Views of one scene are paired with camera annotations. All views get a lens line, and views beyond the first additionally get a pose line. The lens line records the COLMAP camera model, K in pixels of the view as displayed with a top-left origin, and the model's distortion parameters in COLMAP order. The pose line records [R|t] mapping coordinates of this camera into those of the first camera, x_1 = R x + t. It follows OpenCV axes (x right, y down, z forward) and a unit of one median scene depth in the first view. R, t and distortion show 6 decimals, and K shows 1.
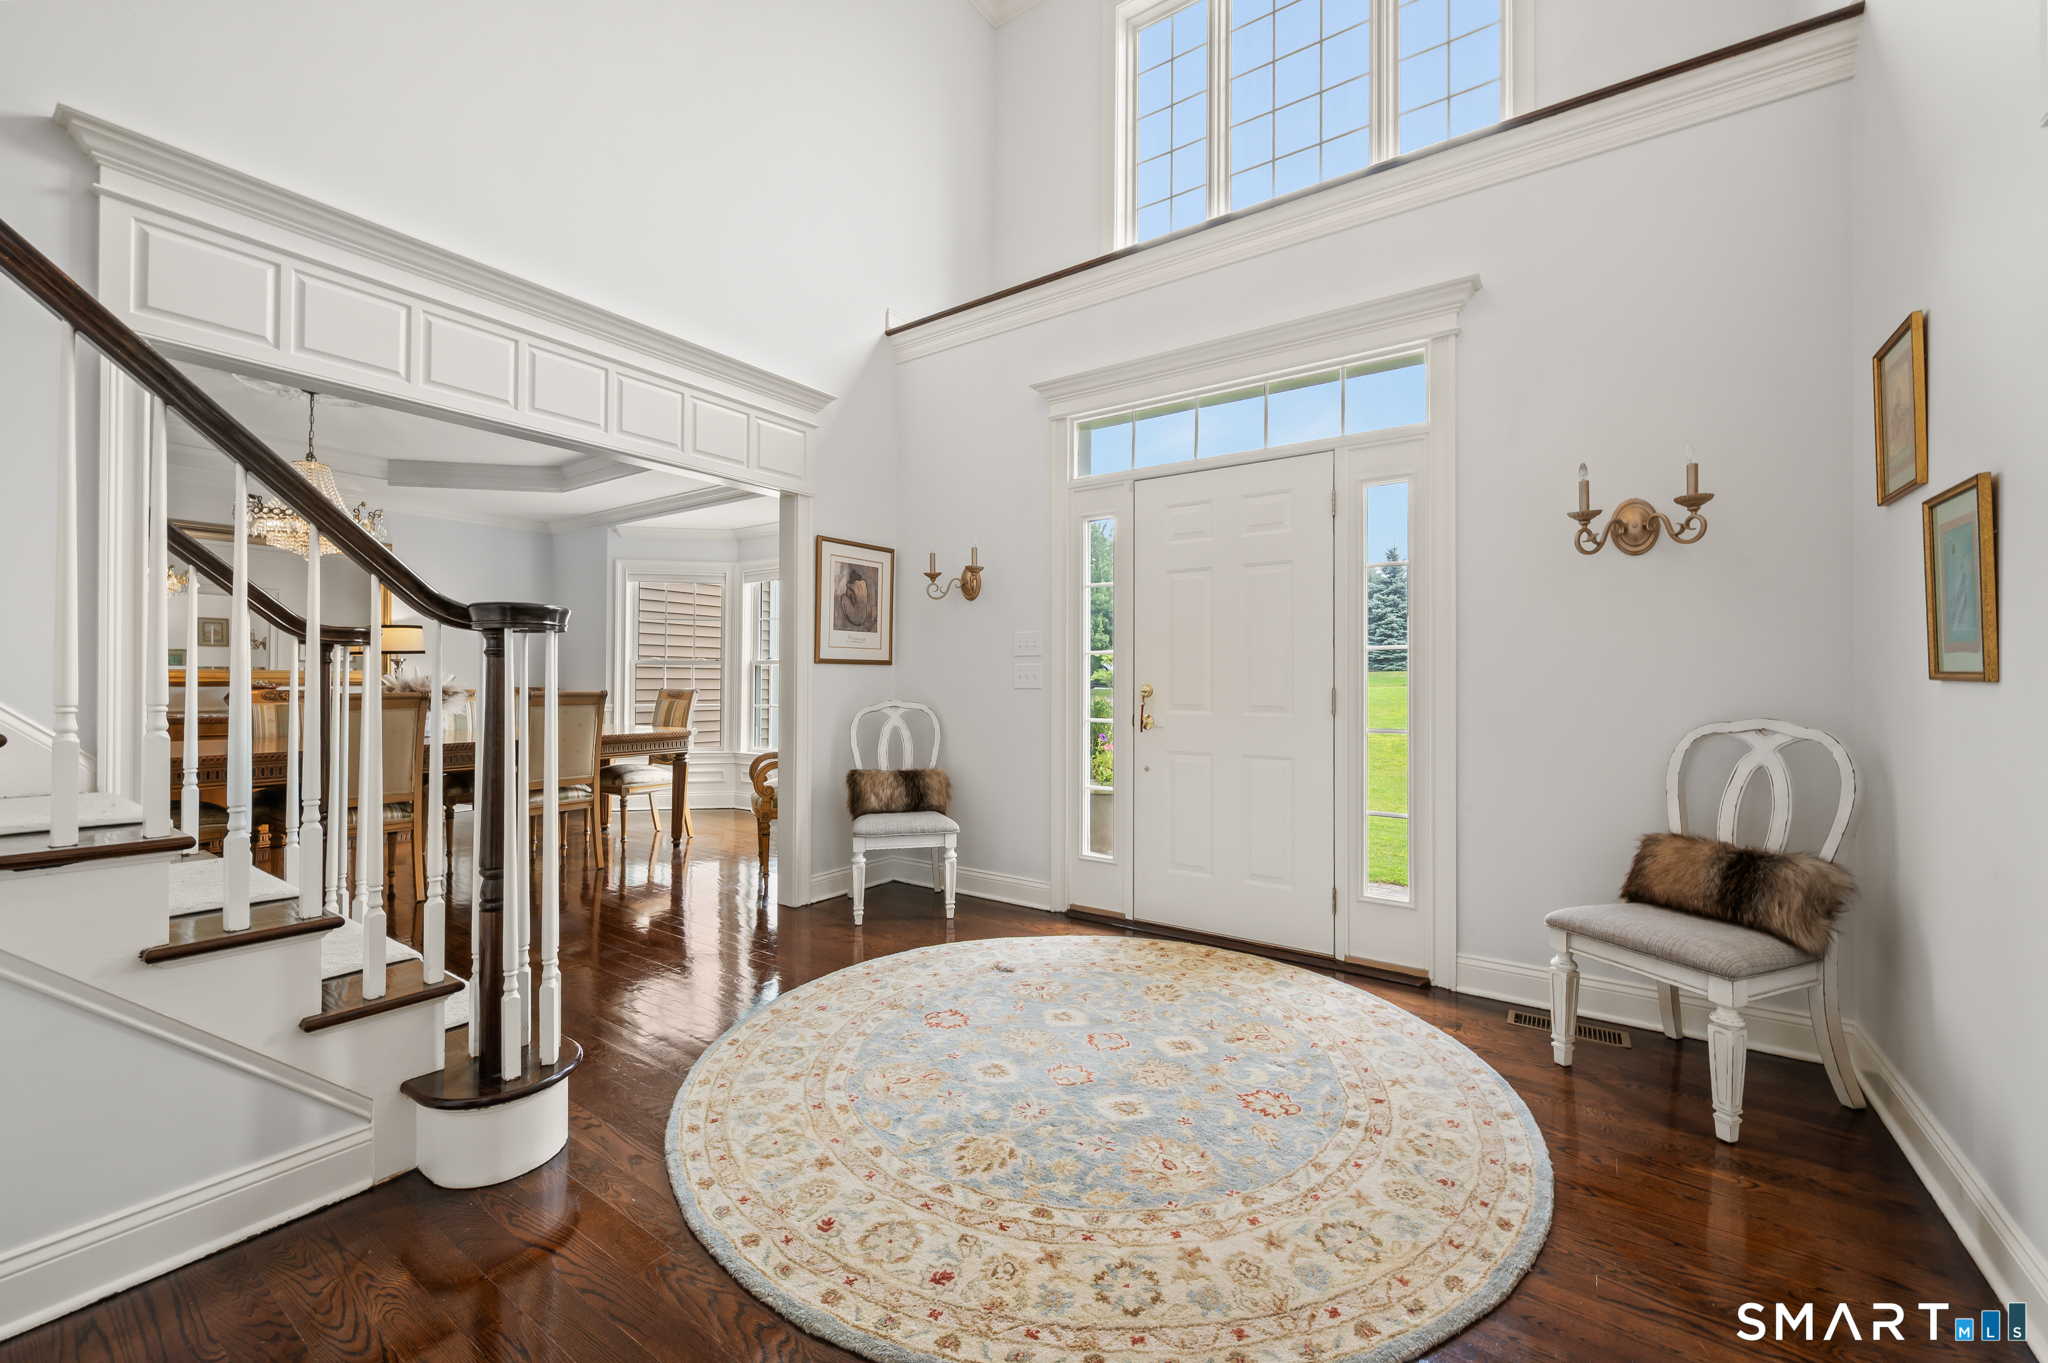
lens RADIAL K [[824.8, 0, 1017.2], [0, 824.8, 675.9], [0, 0, 1]] dist [-0.000659, -0.000084]
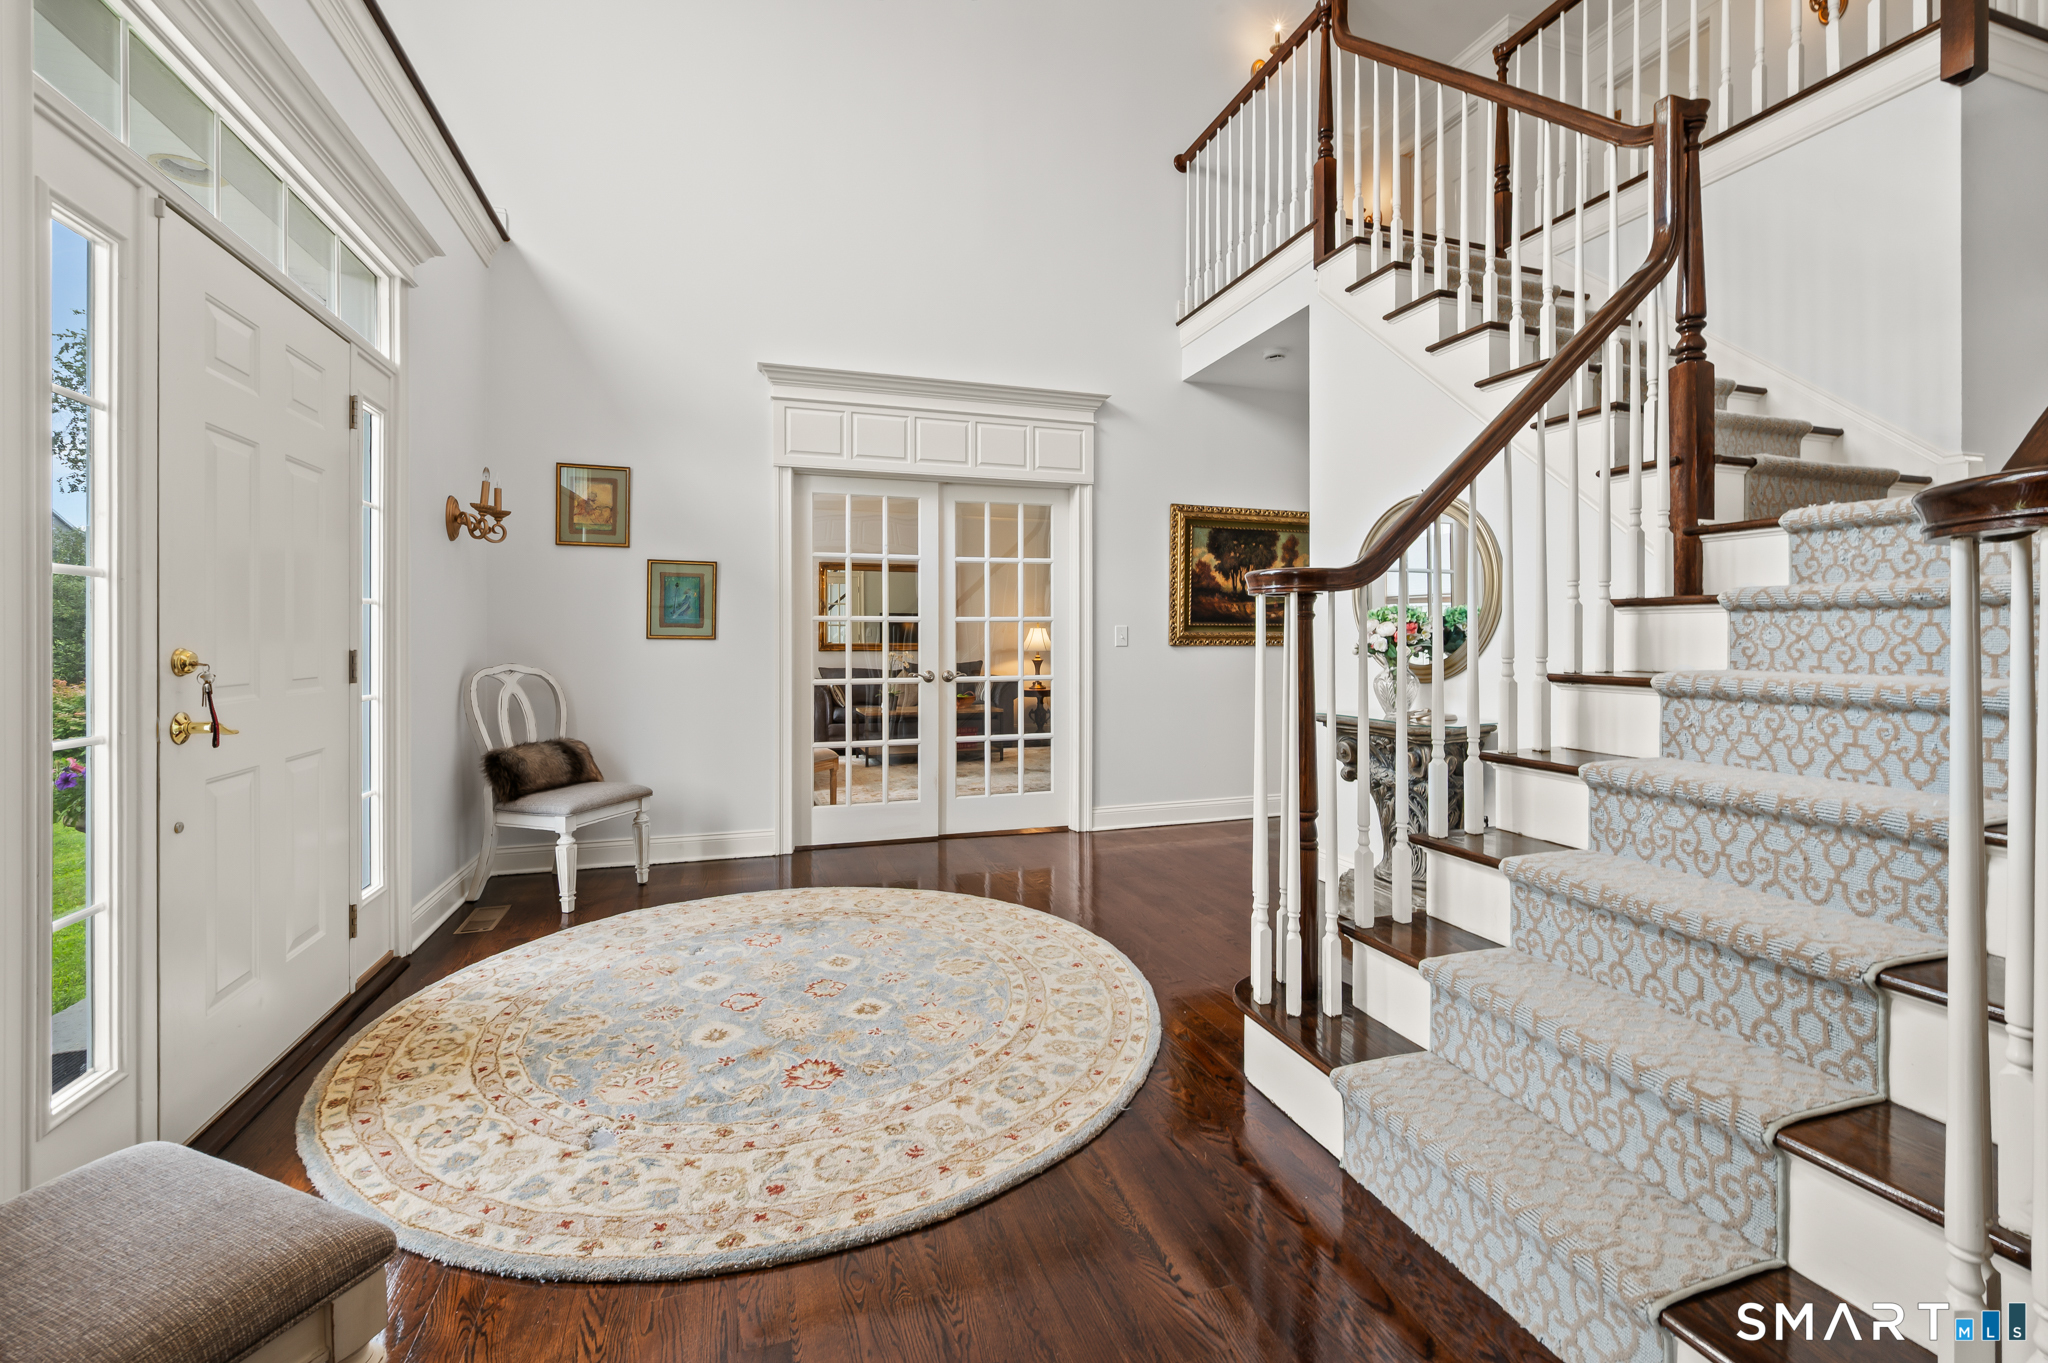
lens RADIAL K [[824.8, 0, 992.1], [0, 824.8, 640.2], [0, 0, 1]] dist [-0.000659, -0.000084]
pose [[-0.791796, -0.002984, 0.610778, -0.749898], [-0.005099, 0.999986, -0.001724, 0.006711], [-0.610764, -0.004479, -0.791800, 1.636341]]
